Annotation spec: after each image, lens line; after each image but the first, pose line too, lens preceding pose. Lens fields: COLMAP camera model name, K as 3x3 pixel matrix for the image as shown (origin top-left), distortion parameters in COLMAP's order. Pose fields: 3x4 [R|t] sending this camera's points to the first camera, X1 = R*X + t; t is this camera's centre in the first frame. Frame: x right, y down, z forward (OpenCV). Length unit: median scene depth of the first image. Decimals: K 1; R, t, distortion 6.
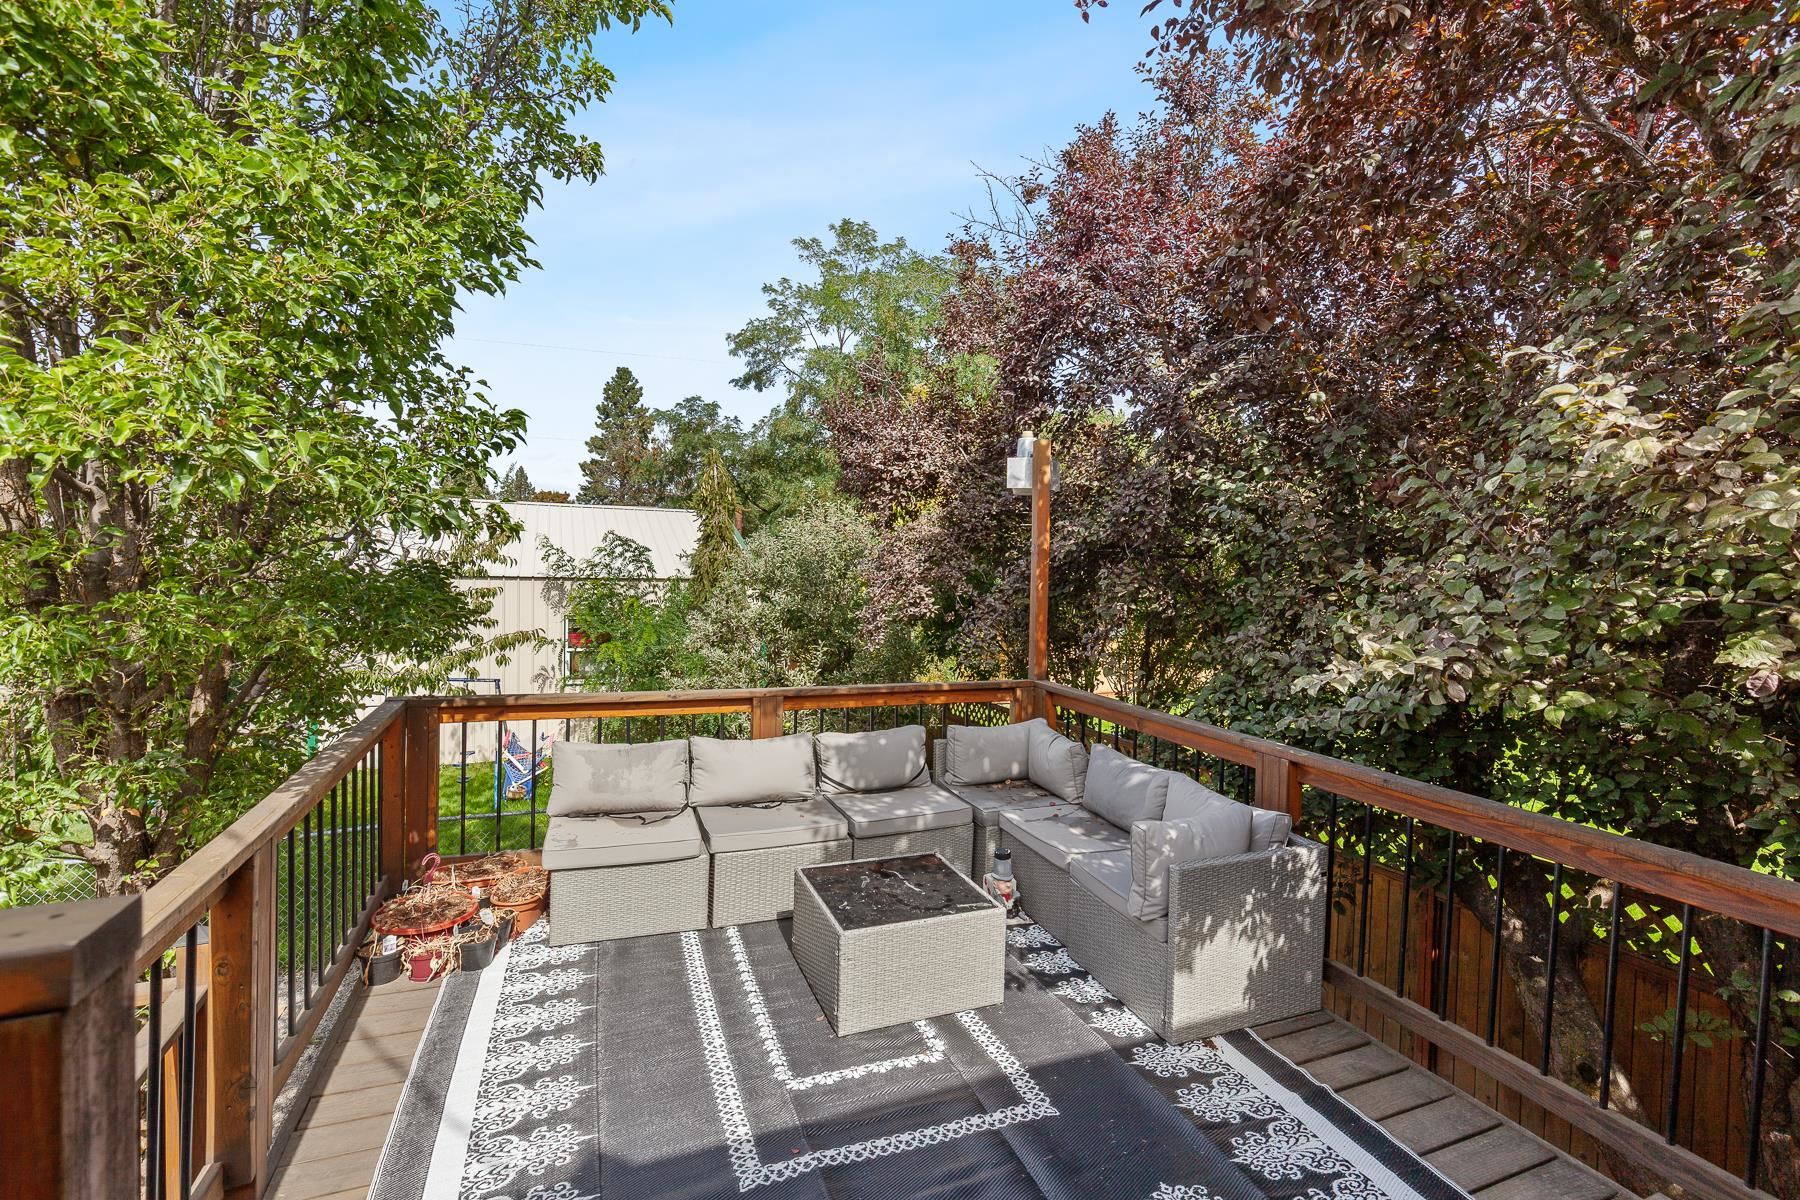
lens RADIAL K [[803.7, 0, 905.4], [0, 803.7, 564.7], [0, 0, 1]] dist [0.000978, 0.000011]
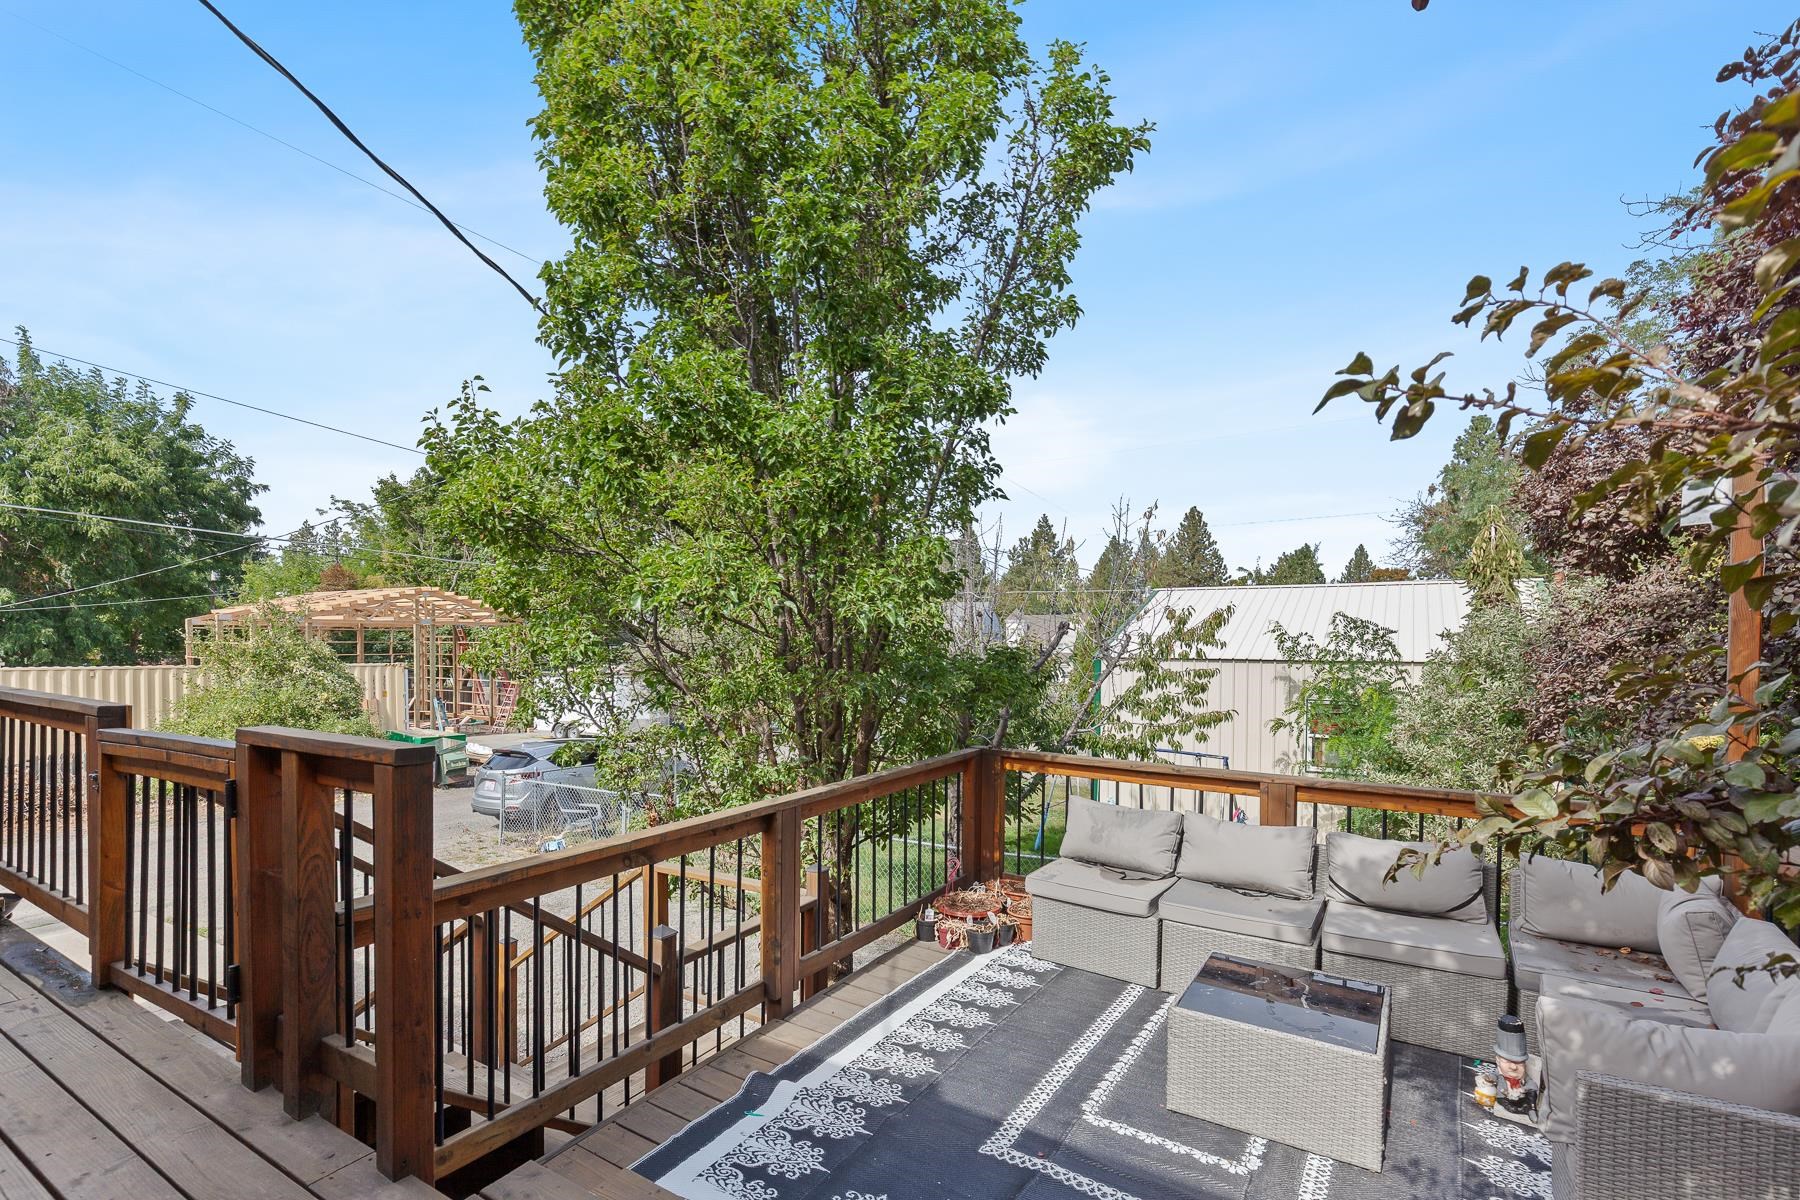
lens RADIAL K [[831.0, 0, 902.8], [0, 831.0, 635.0], [0, 0, 1]] dist [0.000821, 0.000136]
pose [[0.582335, -0.023494, -0.812609, 0.440831], [0.009761, 0.999712, -0.021909, 0.009662], [0.812890, 0.004827, 0.582397, 0.090929]]
